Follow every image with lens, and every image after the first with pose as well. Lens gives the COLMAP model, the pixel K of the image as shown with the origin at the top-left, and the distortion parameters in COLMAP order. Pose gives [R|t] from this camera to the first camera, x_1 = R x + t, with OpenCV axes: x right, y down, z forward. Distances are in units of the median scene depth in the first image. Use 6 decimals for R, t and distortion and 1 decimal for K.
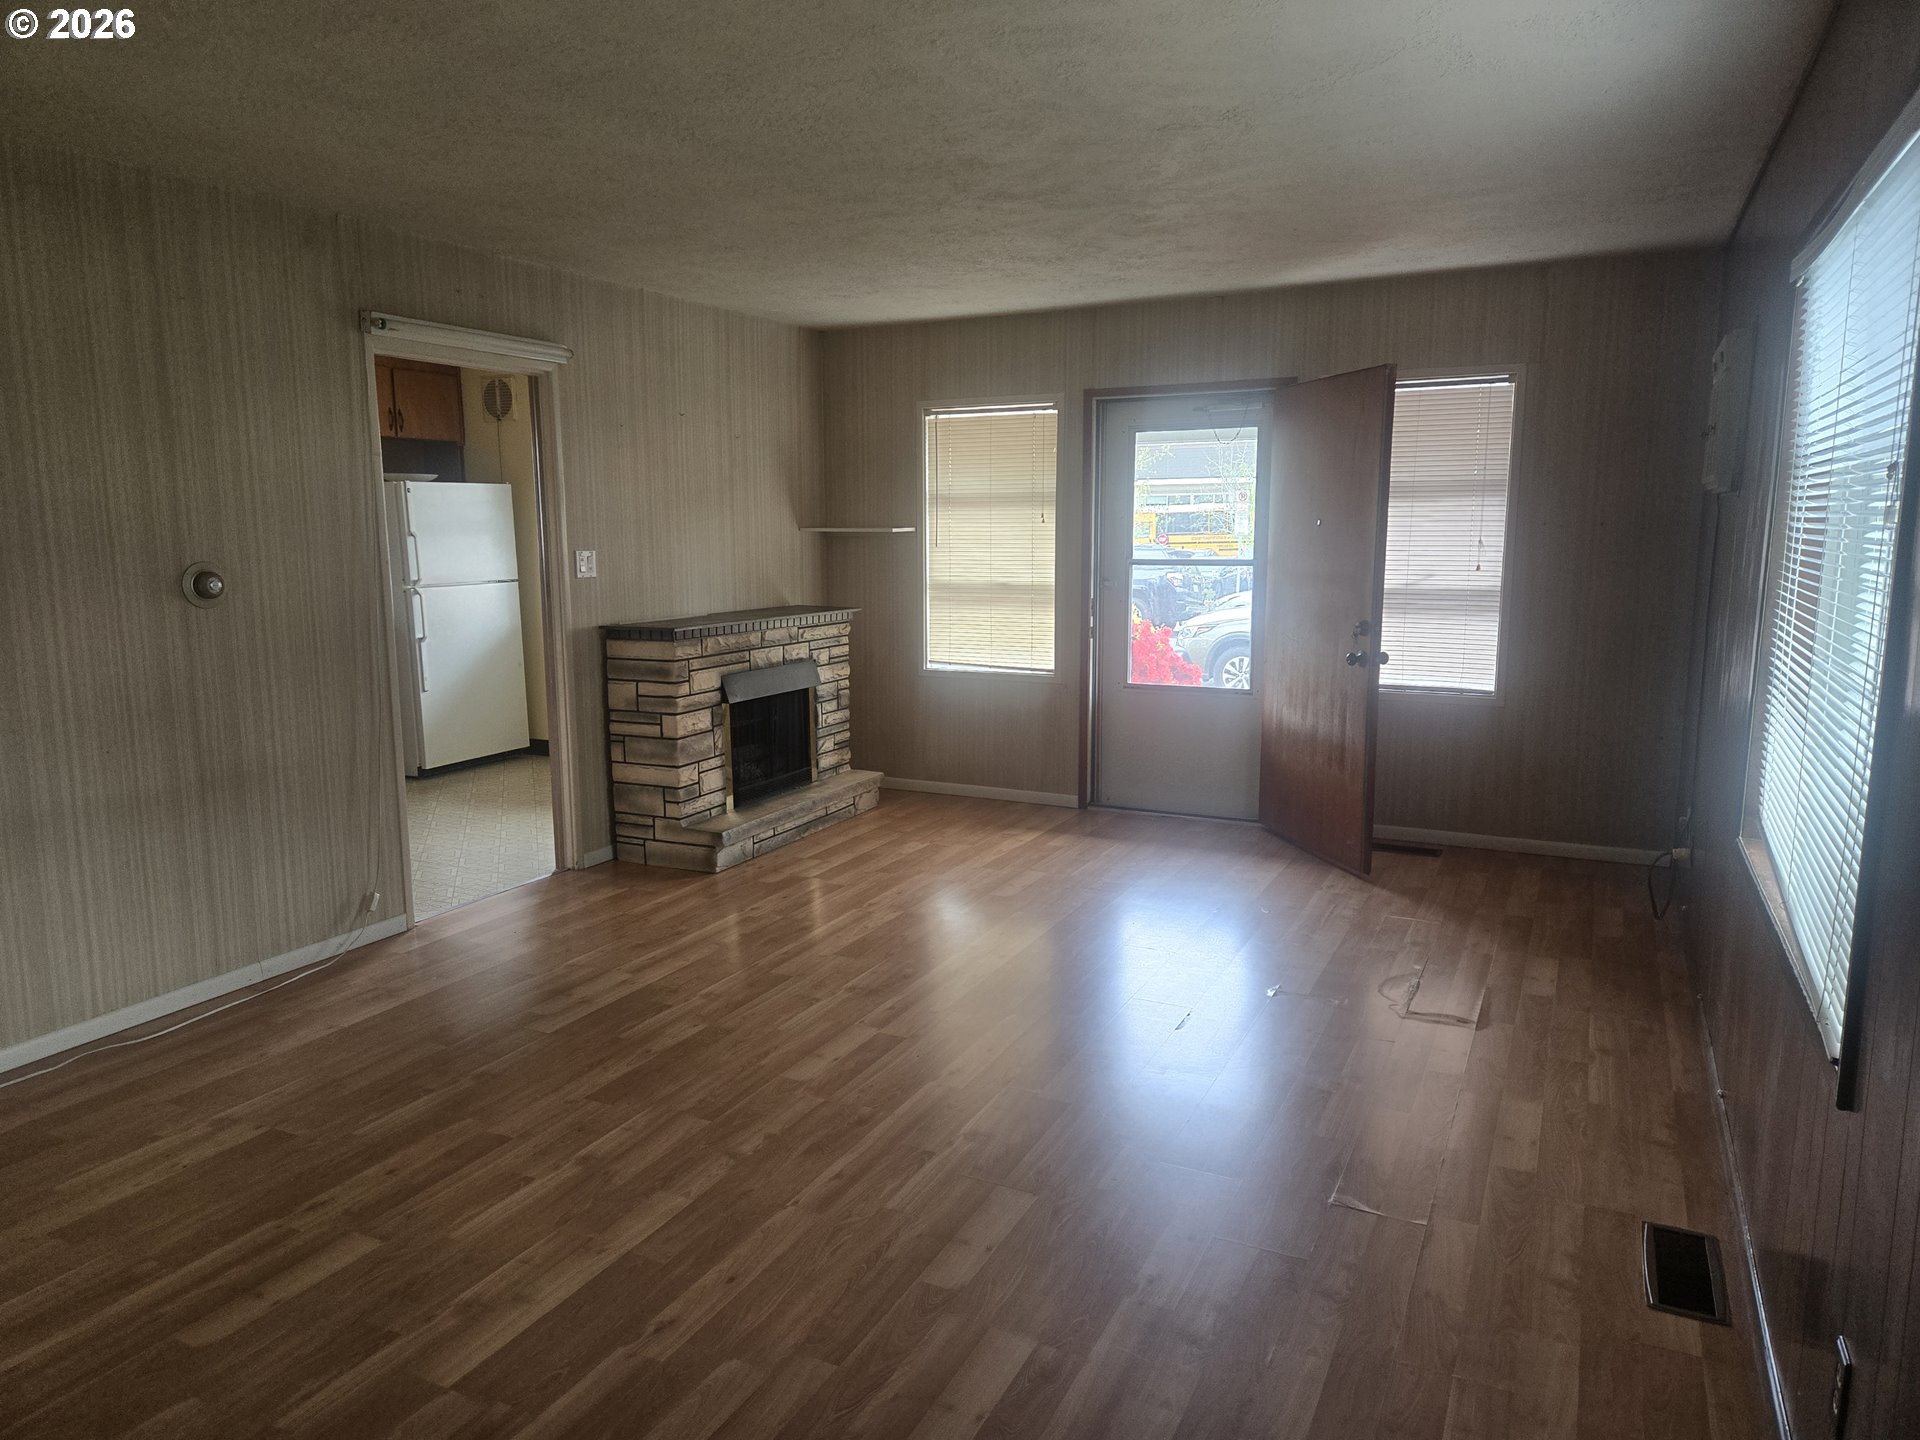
lens RADIAL K [[1284.0, 0, 958.2], [0, 1284.0, 723.7], [0, 0, 1]] dist [0.080086, -0.069642]
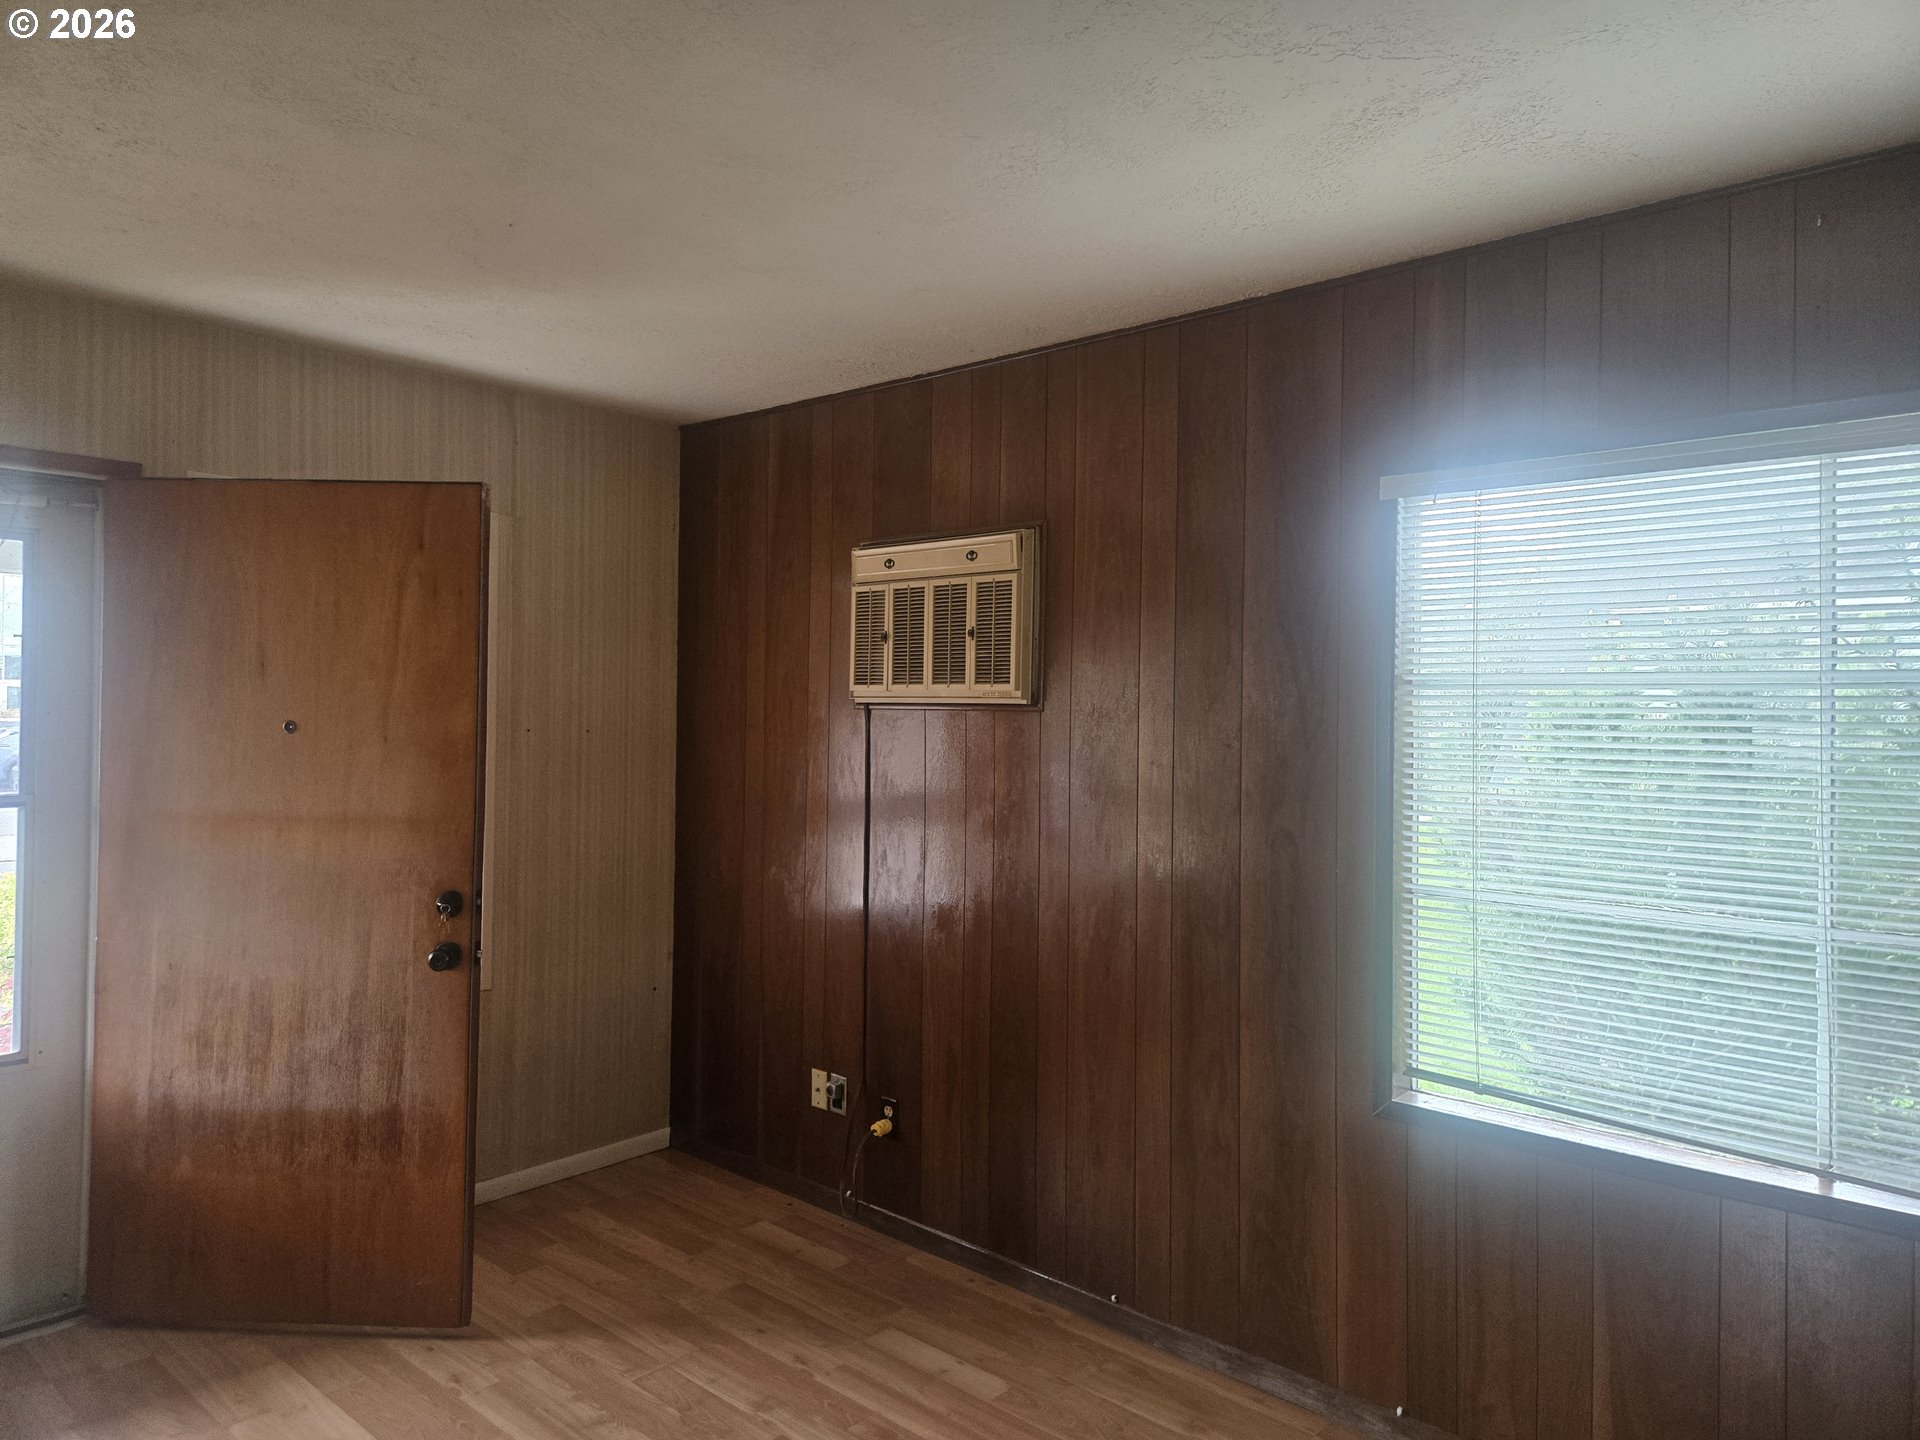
lens RADIAL K [[1284.0, 0, 958.6], [0, 1284.0, 717.9], [0, 0, 1]] dist [0.080086, -0.069642]
pose [[0.269301, 0.003259, 0.963051, -0.272476], [0.131824, 0.990457, -0.040214, -0.143555], [-0.953991, 0.137783, 0.266301, 0.846717]]
